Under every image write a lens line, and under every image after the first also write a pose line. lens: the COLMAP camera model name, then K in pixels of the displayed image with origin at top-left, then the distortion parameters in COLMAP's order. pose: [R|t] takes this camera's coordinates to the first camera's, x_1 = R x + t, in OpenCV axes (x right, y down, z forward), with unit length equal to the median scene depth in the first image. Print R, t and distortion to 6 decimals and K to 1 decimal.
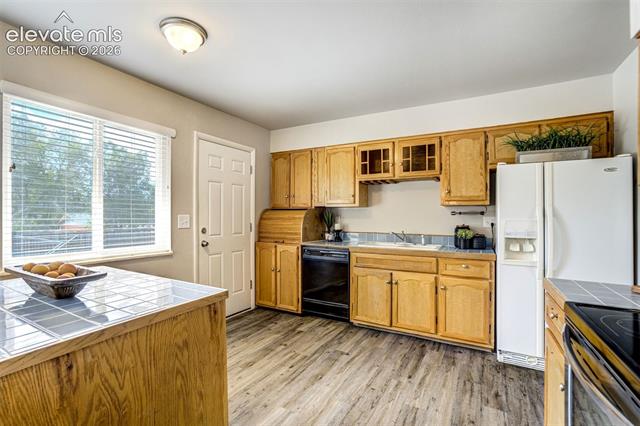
lens RADIAL K [[297.3, 0, 316.6], [0, 297.3, 214.5], [0, 0, 1]] dist [-0.049354, 0.017842]
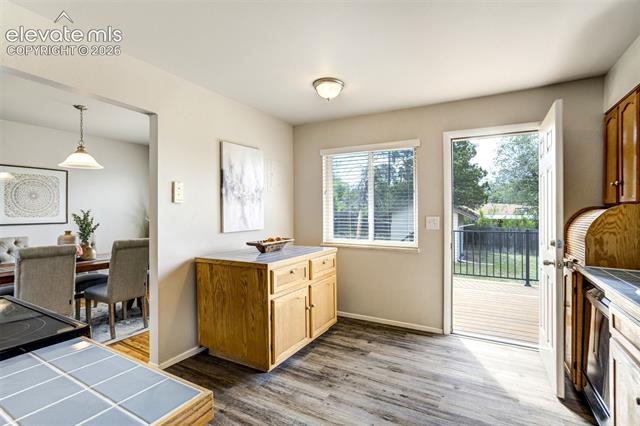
lens RADIAL K [[297.3, 0, 314.8], [0, 297.3, 211.0], [0, 0, 1]] dist [-0.049354, 0.017842]
pose [[-0.009803, -0.006834, -0.999929, 0.500100], [-0.001560, 0.999976, -0.006819, -0.007337], [0.999951, 0.001493, -0.009814, 0.491098]]
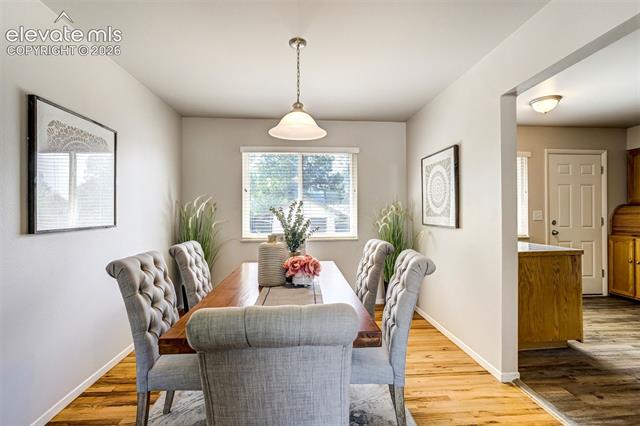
lens RADIAL K [[297.3, 0, 313.9], [0, 297.3, 214.2], [0, 0, 1]] dist [-0.049354, 0.017842]
pose [[0.532070, -0.006771, -0.846674, 0.125425], [0.007708, 0.999965, -0.003154, 0.011314], [0.846666, -0.004848, 0.532103, -0.525188]]
